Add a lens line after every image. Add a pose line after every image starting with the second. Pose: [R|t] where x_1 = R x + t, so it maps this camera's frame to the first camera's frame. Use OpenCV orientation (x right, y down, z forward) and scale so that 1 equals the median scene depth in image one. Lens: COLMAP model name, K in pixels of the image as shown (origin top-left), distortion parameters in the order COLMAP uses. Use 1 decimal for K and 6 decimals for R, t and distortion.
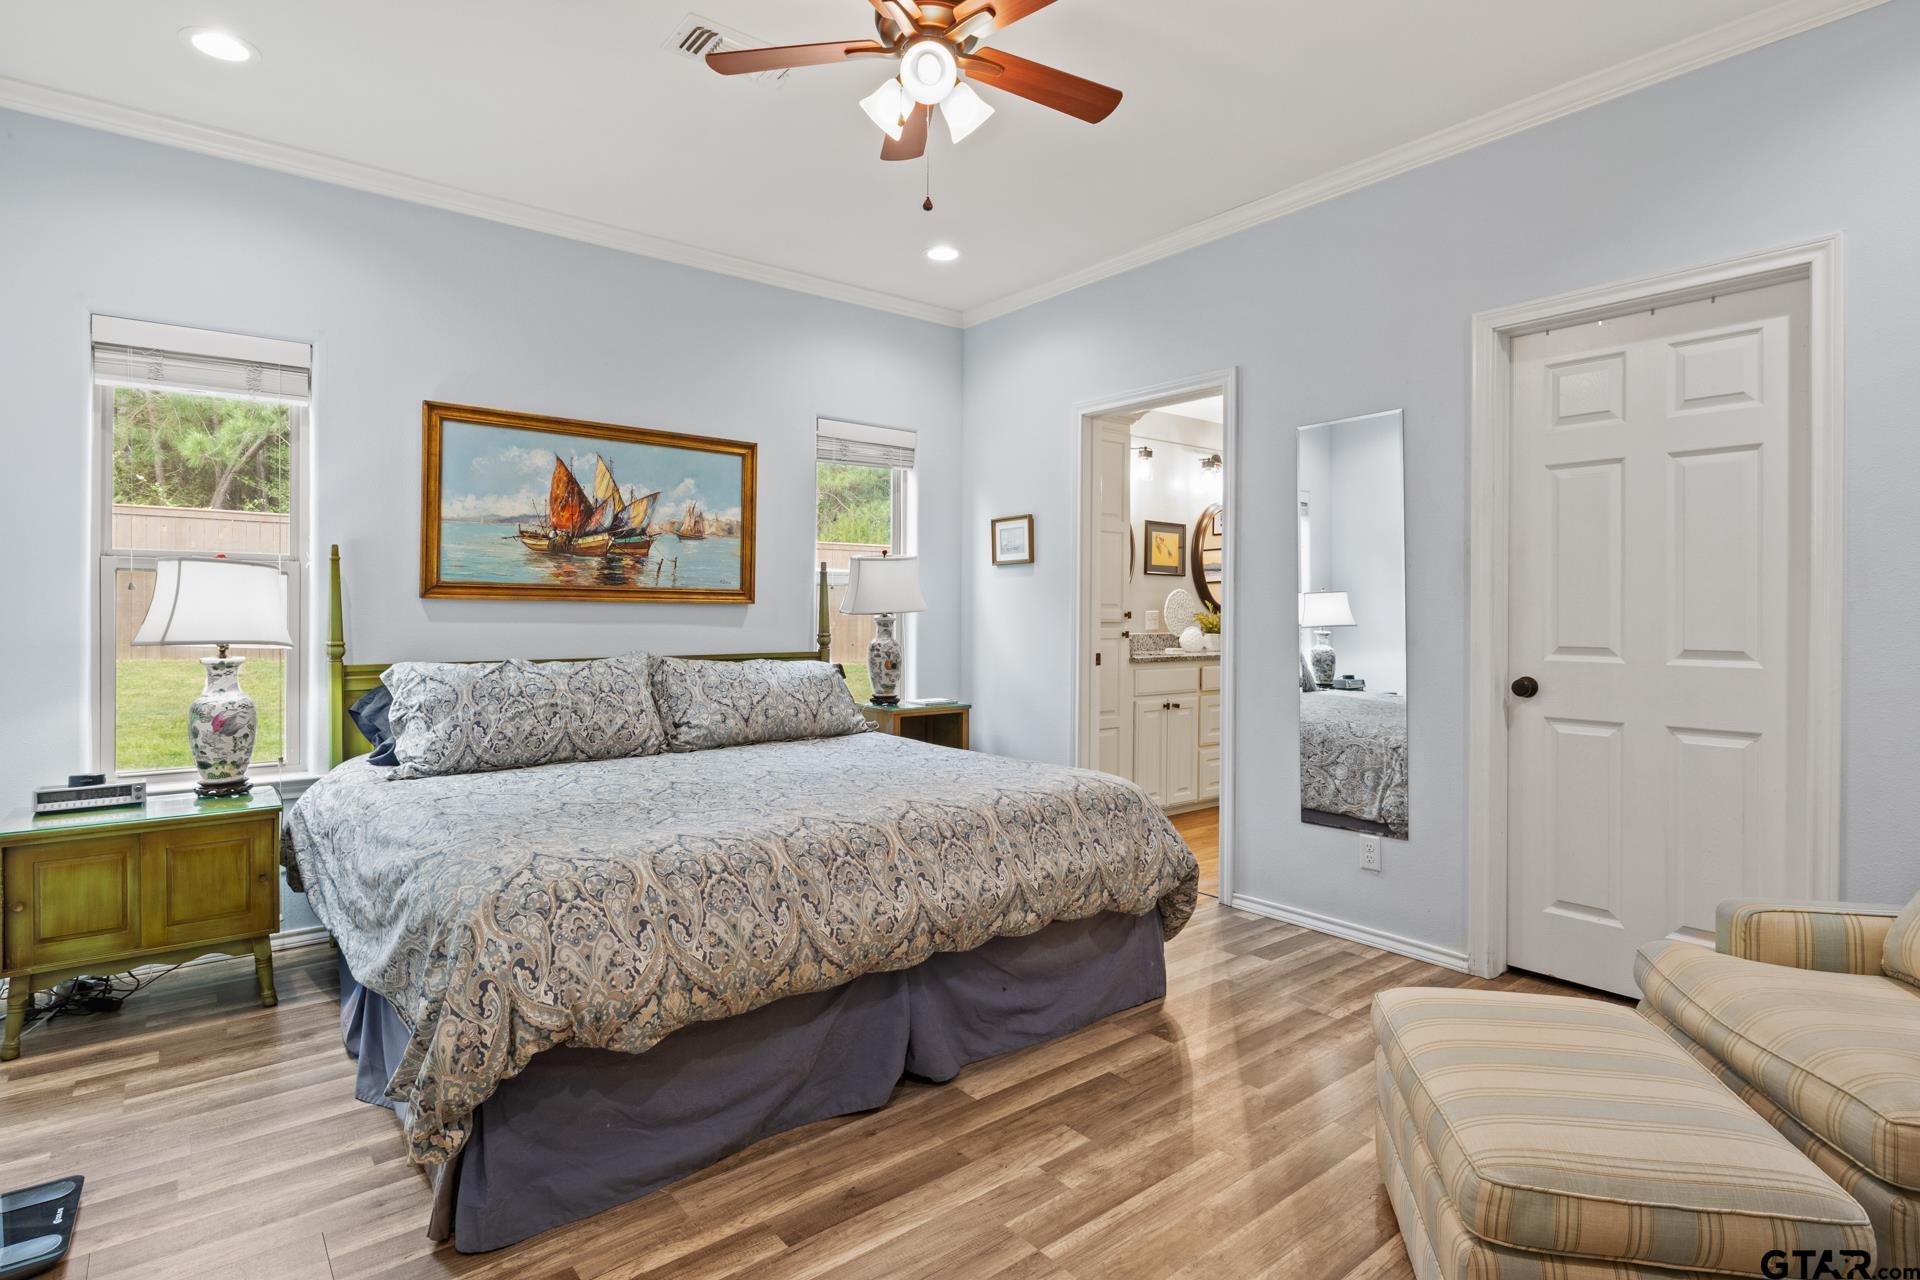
lens RADIAL K [[973.3, 0, 955.6], [0, 973.3, 620.1], [0, 0, 1]] dist [-0.006945, -0.001155]
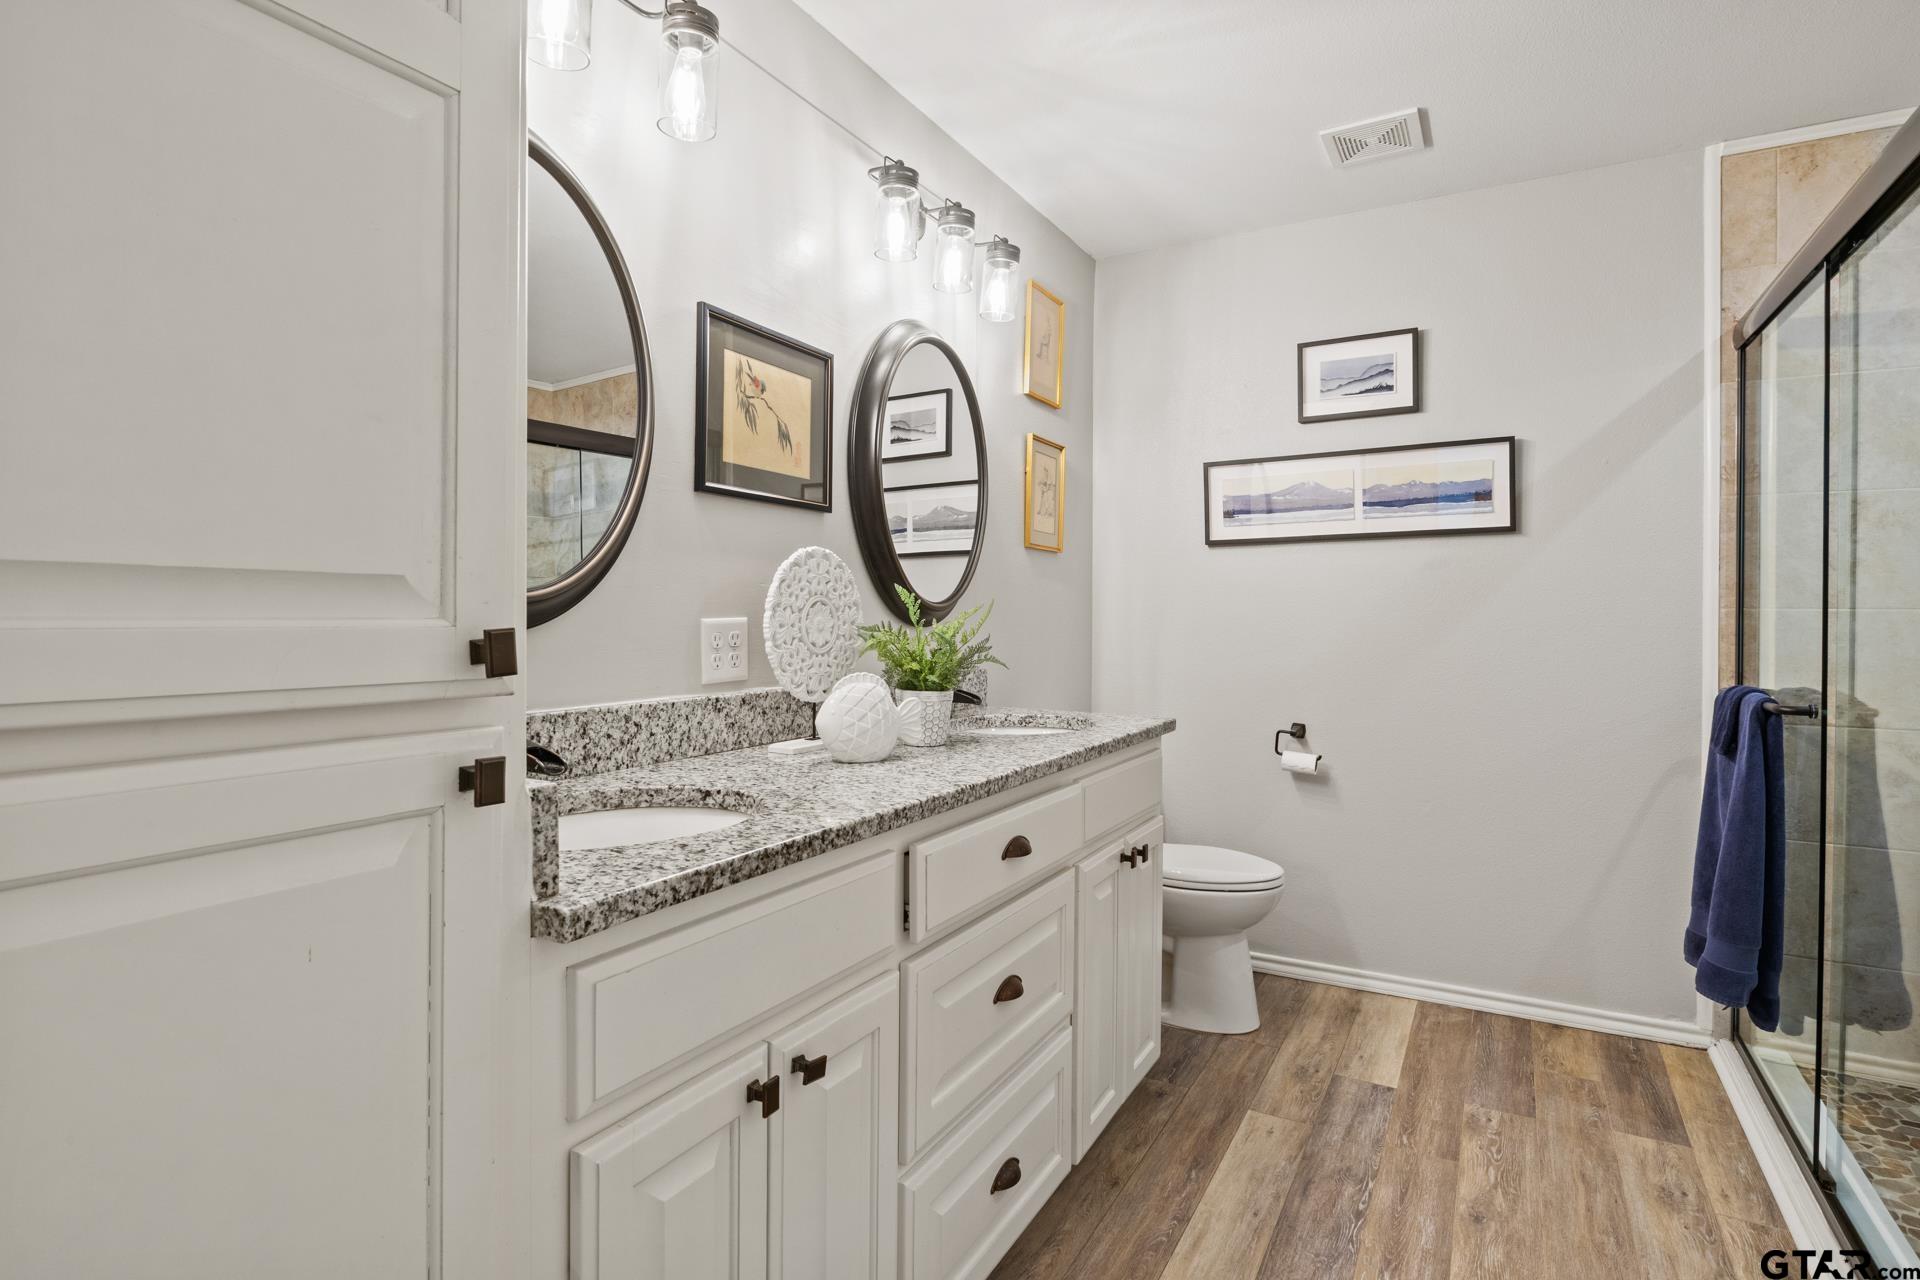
lens RADIAL K [[973.3, 0, 962.4], [0, 973.3, 626.6], [0, 0, 1]] dist [-0.006945, -0.001155]
pose [[0.926652, -0.005736, 0.375876, 0.160565], [0.005445, 0.999983, 0.001834, -0.007219], [-0.375880, 0.000347, 0.926668, 0.710982]]
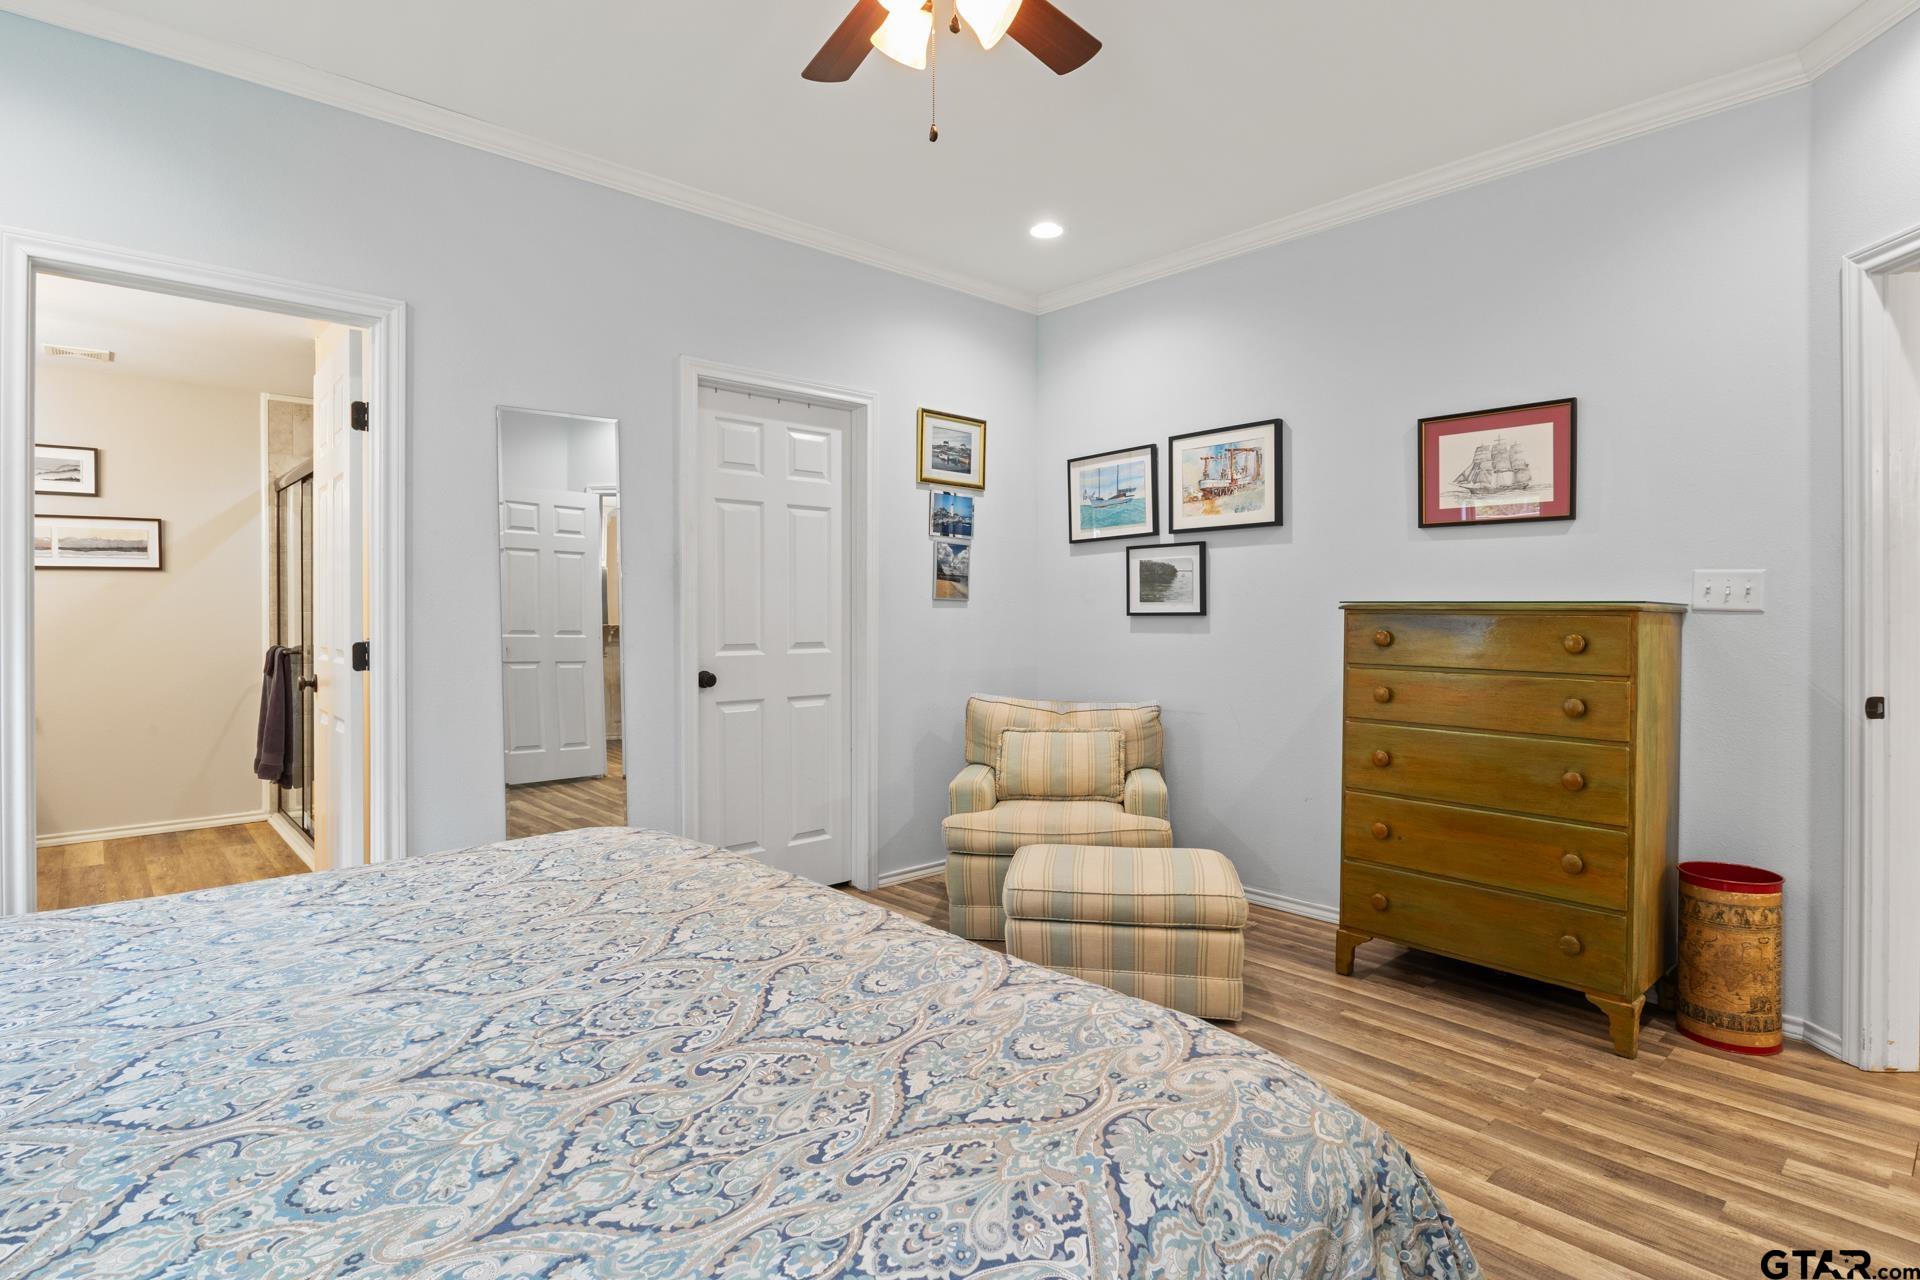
lens RADIAL K [[973.3, 0, 957.1], [0, 973.3, 624.7], [0, 0, 1]] dist [-0.006945, -0.001155]
pose [[-0.069305, -0.011973, 0.997524, -0.326549], [0.010508, 0.999864, 0.012731, -0.005584], [-0.997540, 0.011364, -0.069169, 0.397914]]
